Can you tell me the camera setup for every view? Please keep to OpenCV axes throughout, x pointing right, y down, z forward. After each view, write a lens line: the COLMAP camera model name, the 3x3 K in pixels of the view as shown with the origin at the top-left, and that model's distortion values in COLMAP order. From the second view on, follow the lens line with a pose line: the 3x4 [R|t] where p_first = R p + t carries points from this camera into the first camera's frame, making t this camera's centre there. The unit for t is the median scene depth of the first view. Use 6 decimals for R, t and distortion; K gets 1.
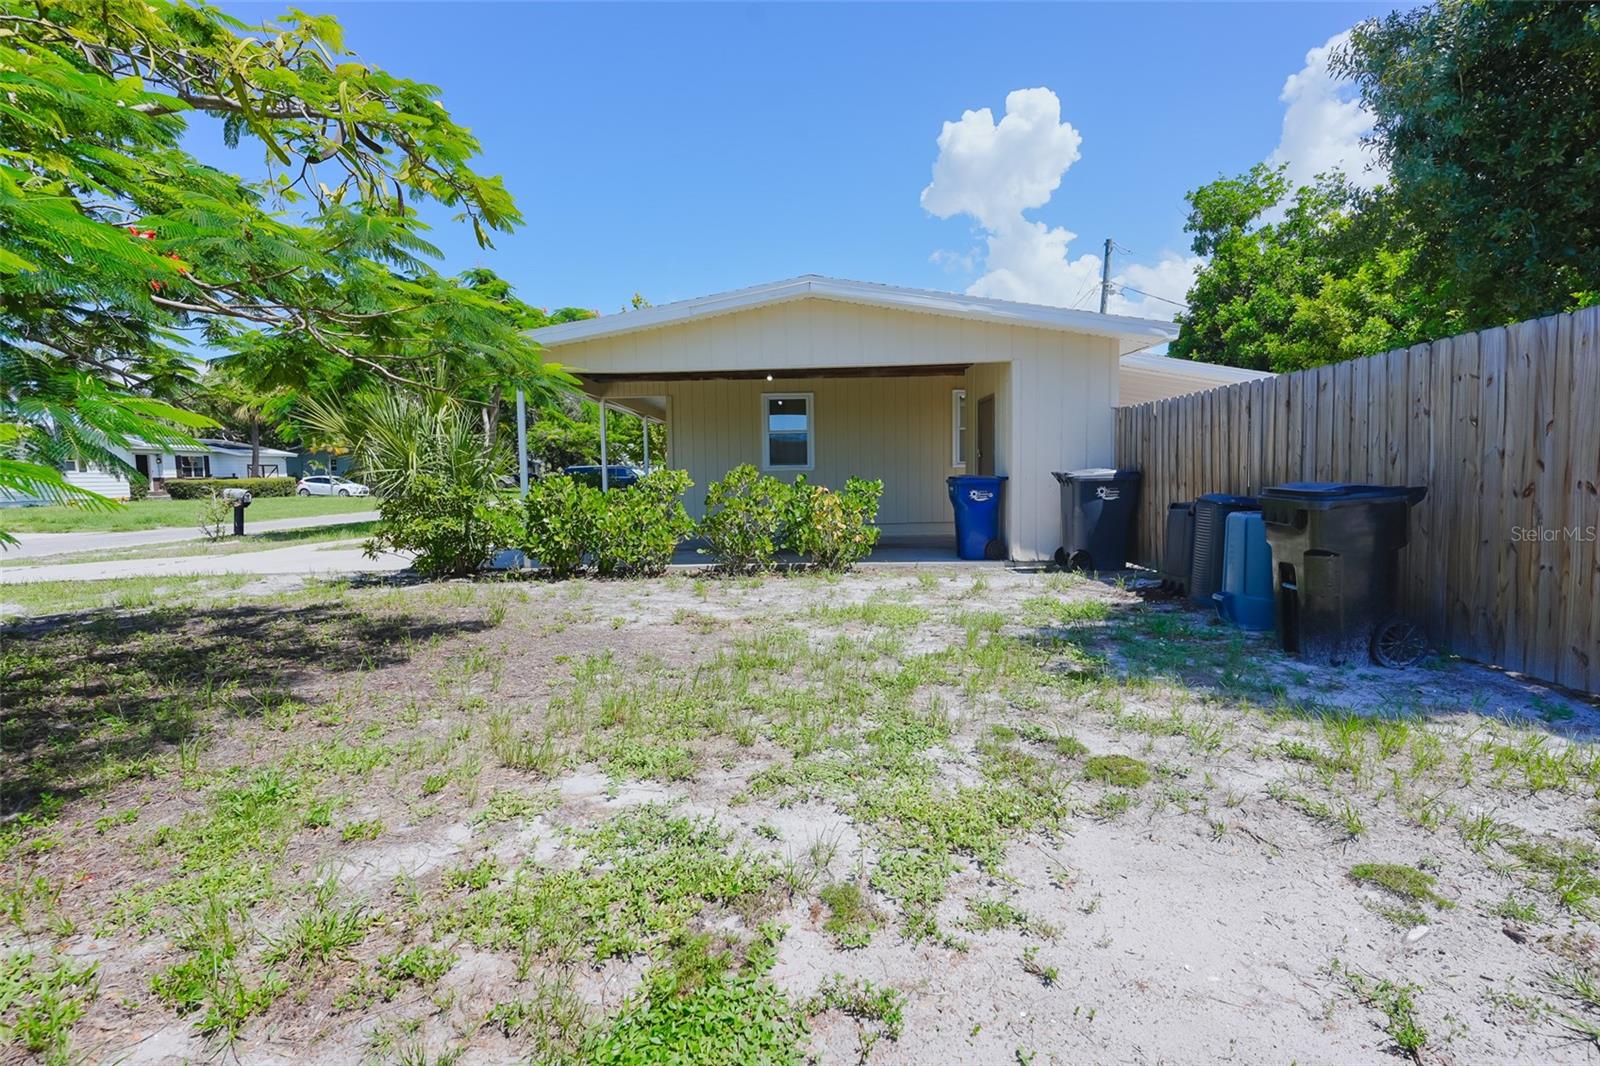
lens RADIAL K [[771.0, 0, 800.8], [0, 771.0, 531.4], [0, 0, 1]] dist [0.004812, 0.000951]
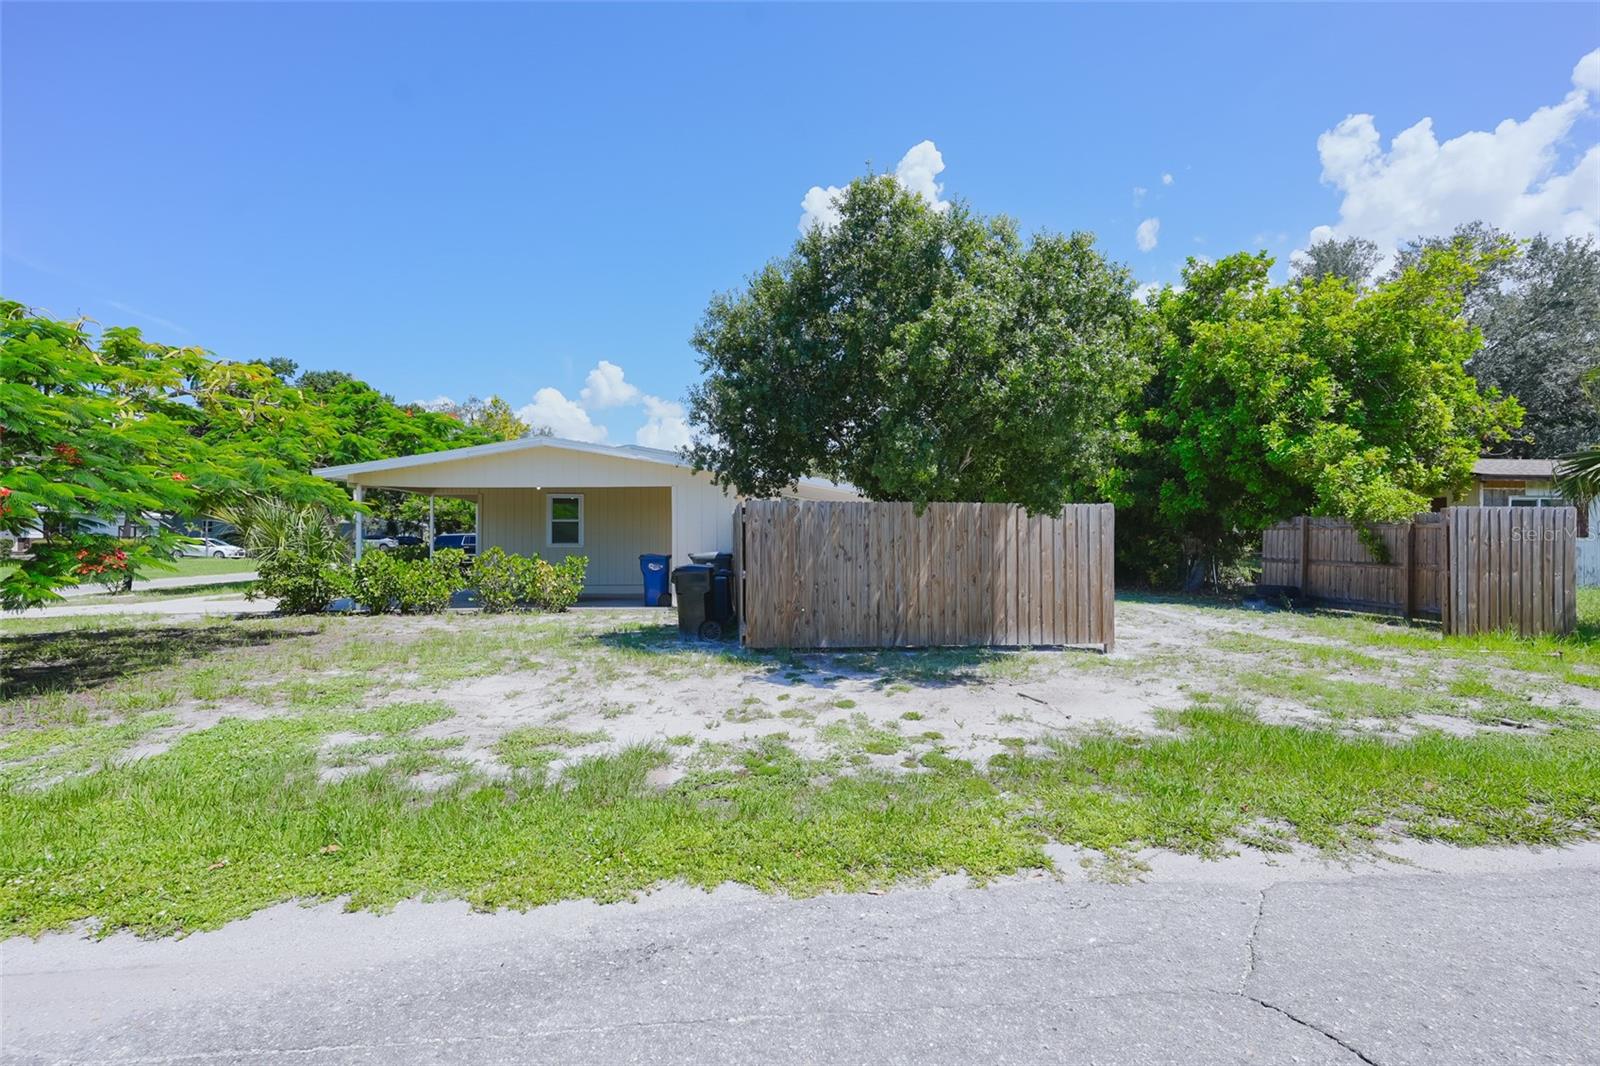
lens RADIAL K [[771.0, 0, 800.7], [0, 771.0, 528.8], [0, 0, 1]] dist [0.004812, 0.000951]
pose [[0.993278, 0.017891, 0.114362, 0.386707], [-0.007568, 0.995906, -0.090073, 0.019866], [-0.115505, 0.088602, 0.989347, -0.722692]]
